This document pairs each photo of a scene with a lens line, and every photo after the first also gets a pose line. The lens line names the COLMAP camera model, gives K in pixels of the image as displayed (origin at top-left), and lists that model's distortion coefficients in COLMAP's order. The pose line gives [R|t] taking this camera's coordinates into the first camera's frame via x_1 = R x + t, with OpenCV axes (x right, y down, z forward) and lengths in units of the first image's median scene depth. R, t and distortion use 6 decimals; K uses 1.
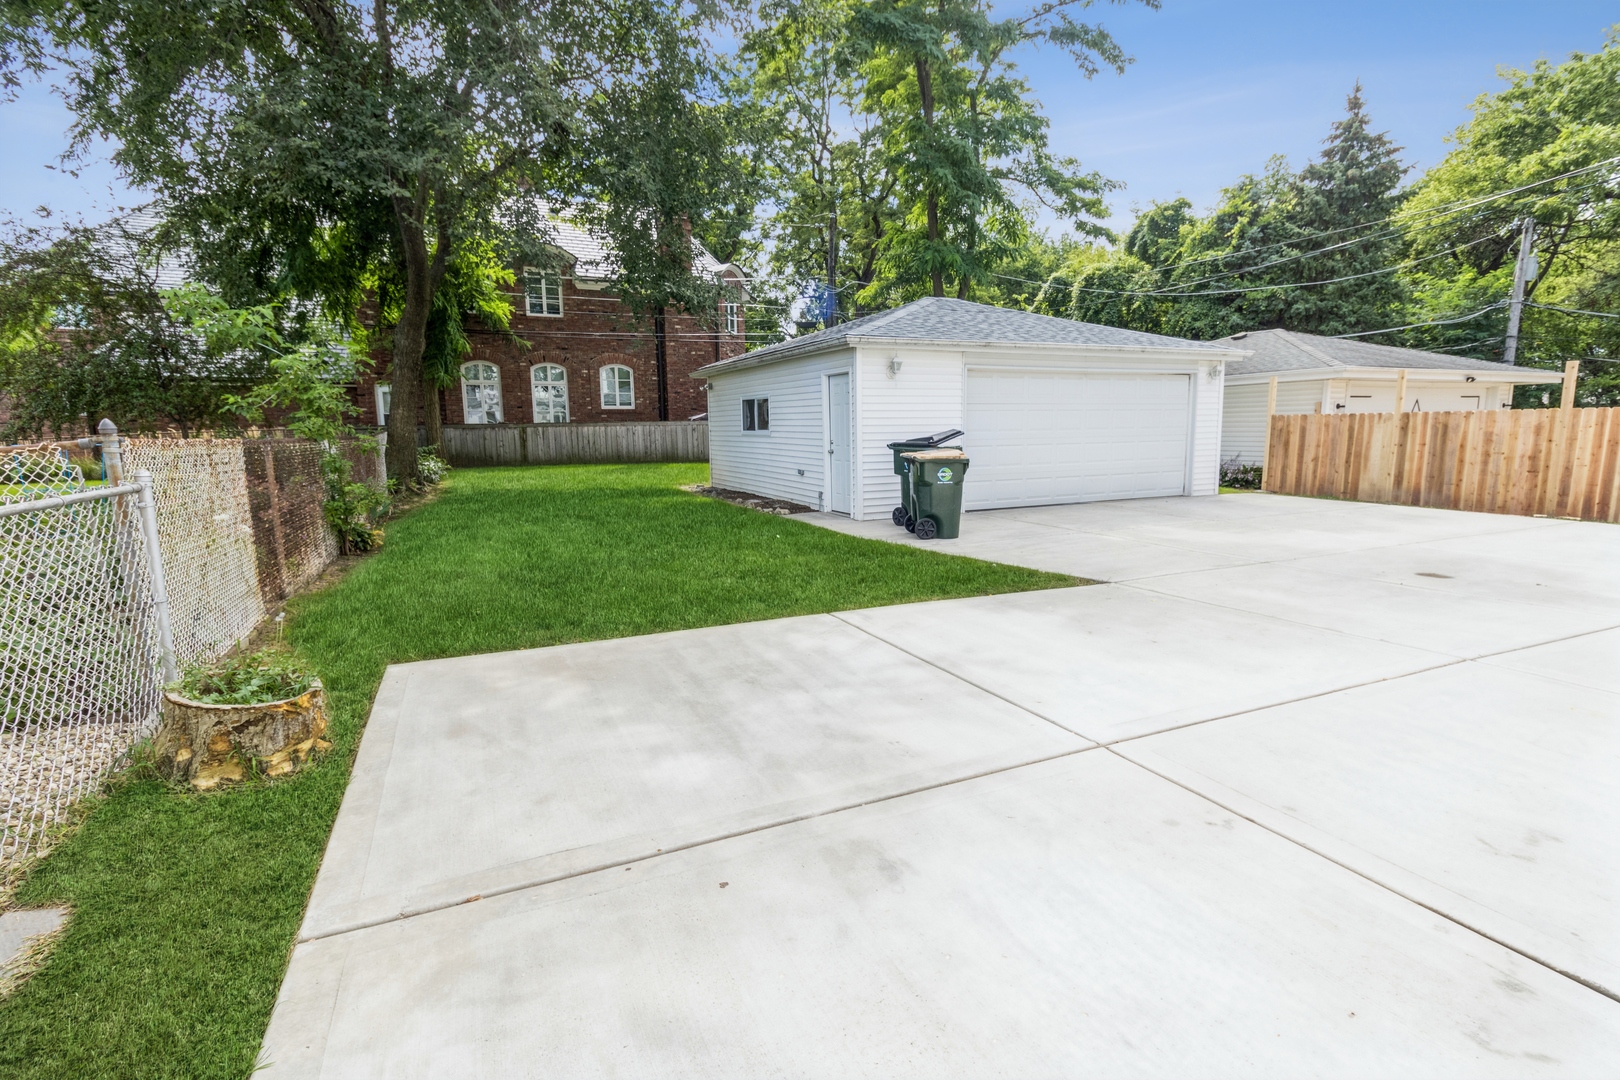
lens RADIAL K [[754.4, 0, 818.3], [0, 754.4, 543.4], [0, 0, 1]] dist [0.002494, 0.001259]
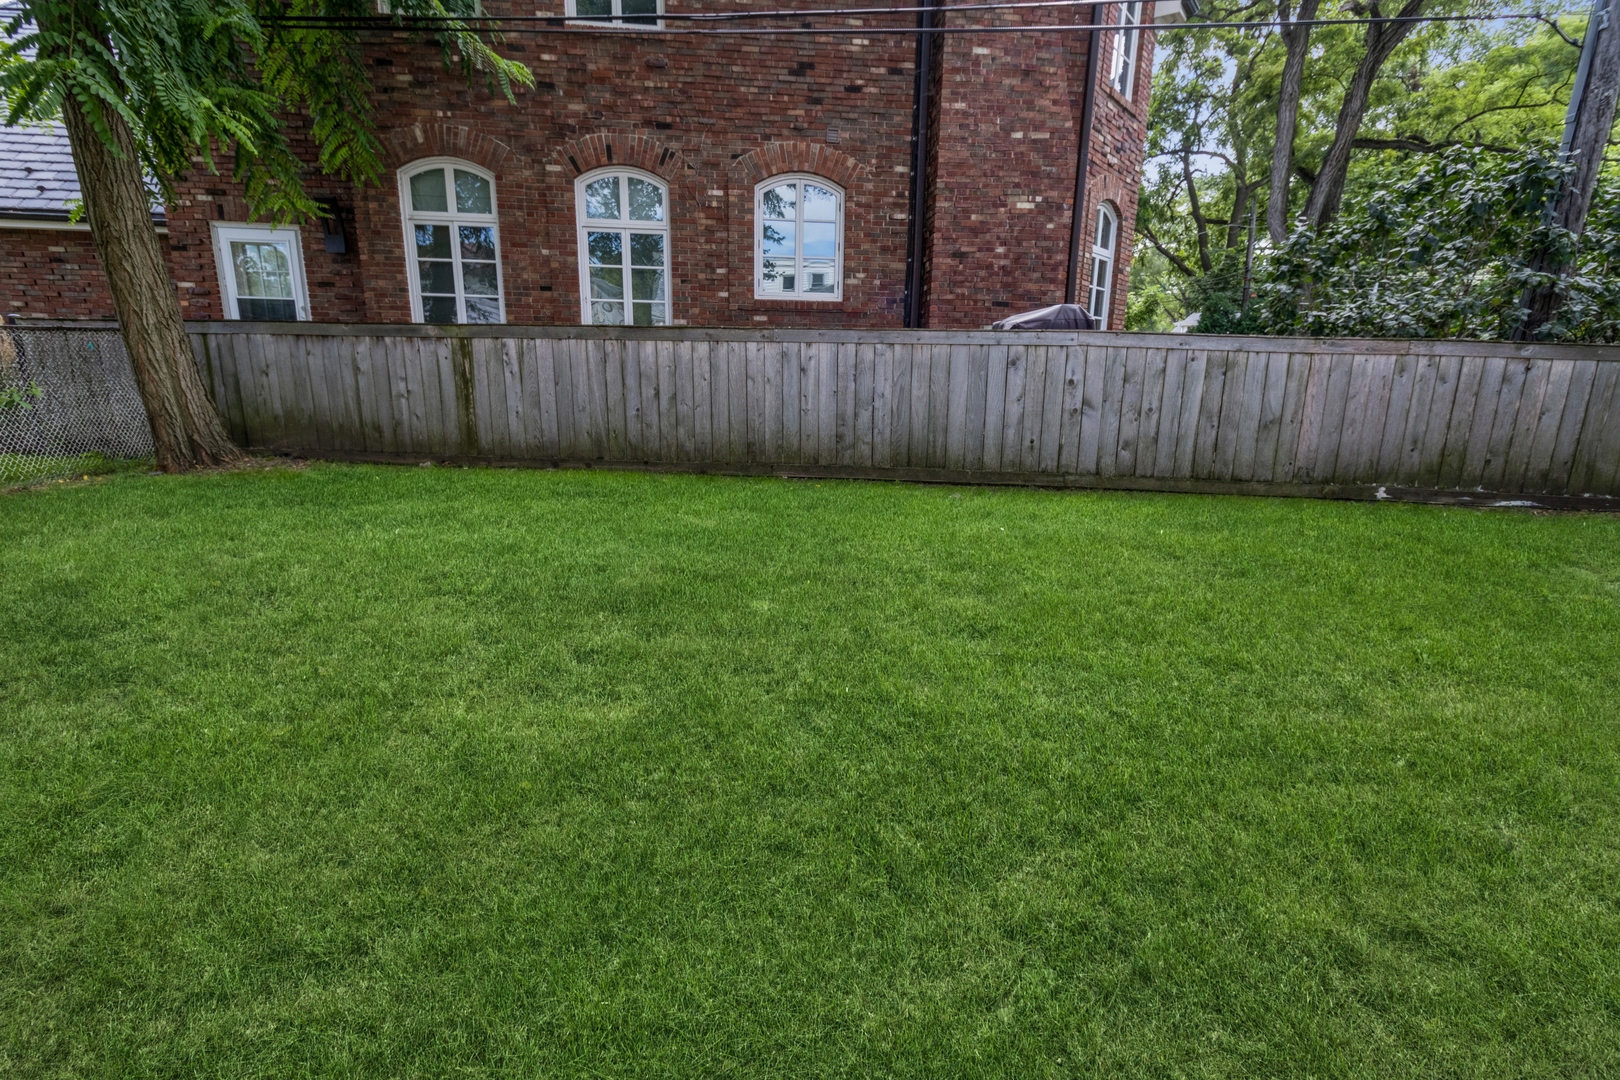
lens RADIAL K [[754.4, 0, 818.3], [0, 754.4, 543.4], [0, 0, 1]] dist [0.002494, 0.001259]
pose [[0.943958, 0.108414, -0.311754, -0.130532], [-0.080067, 0.991519, 0.102372, -0.100996], [0.320208, -0.071674, 0.944632, 0.666456]]
